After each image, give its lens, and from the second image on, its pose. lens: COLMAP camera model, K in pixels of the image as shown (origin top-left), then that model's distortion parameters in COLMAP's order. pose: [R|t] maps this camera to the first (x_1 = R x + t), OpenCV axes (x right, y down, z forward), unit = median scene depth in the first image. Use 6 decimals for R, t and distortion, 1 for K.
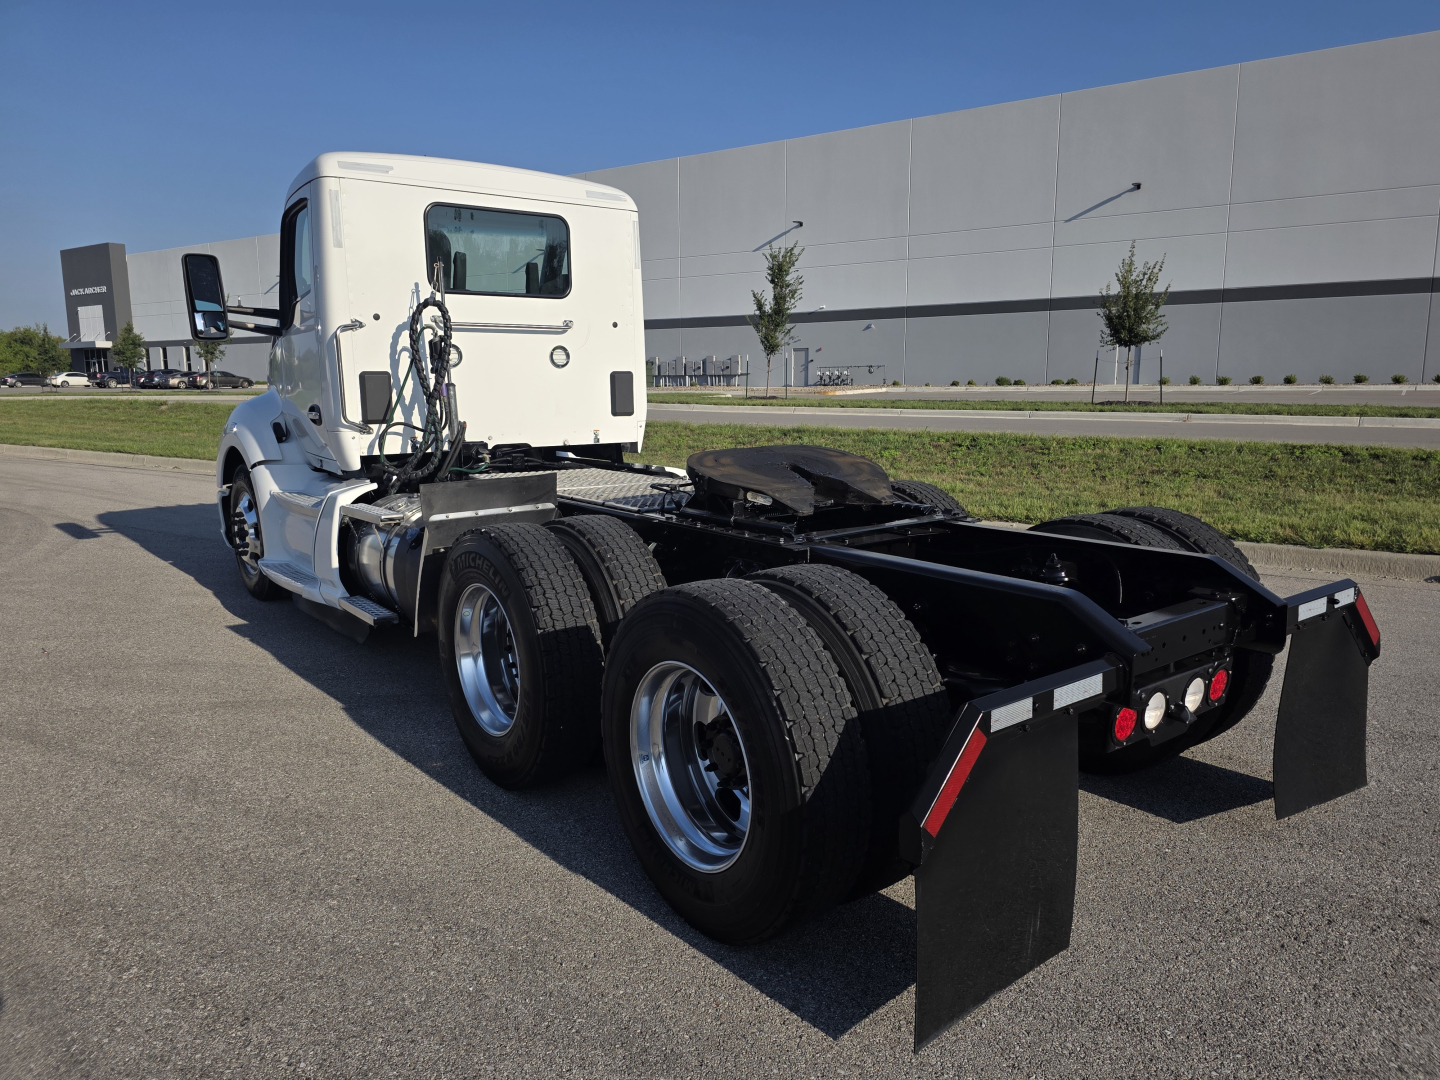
lens RADIAL K [[1003.3, 0, 747.5], [0, 1003.3, 539.5], [0, 0, 1]] dist [0.120619, -0.092956]
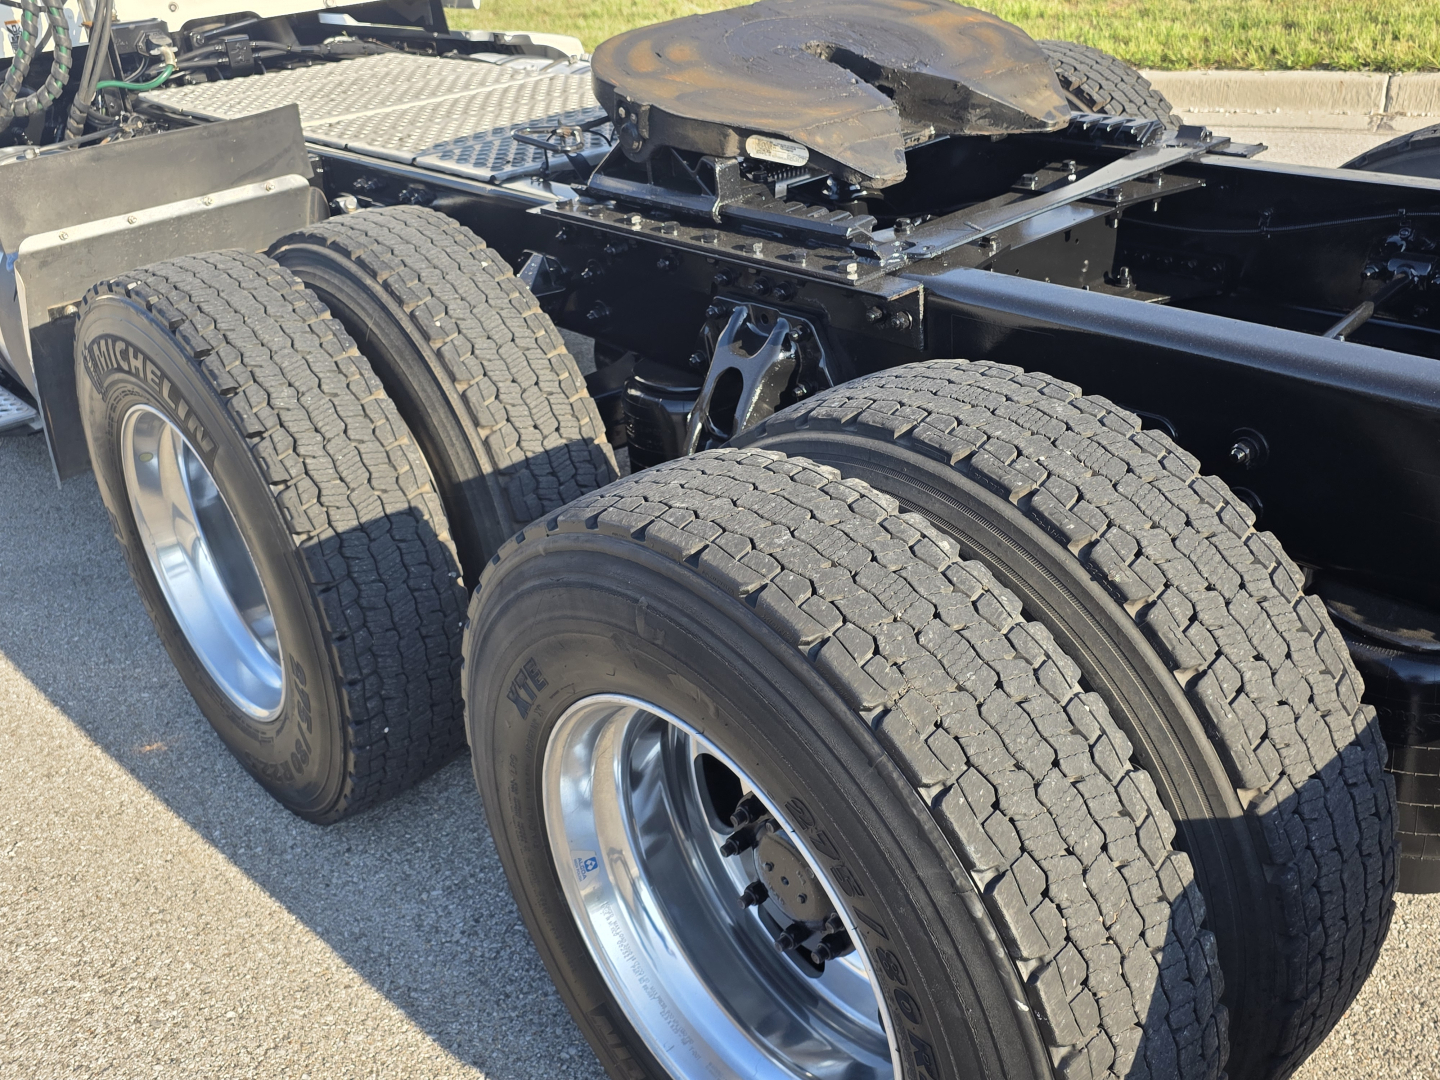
lens RADIAL K [[1437.4, 0, 729.5], [0, 1437.4, 543.7], [0, 0, 1]] dist [0.069681, -0.100407]
pose [[0.995764, -0.089386, 0.021522, -0.036312], [0.078953, 0.951294, 0.298005, -0.067755], [-0.047112, -0.295043, 0.954322, 0.382256]]
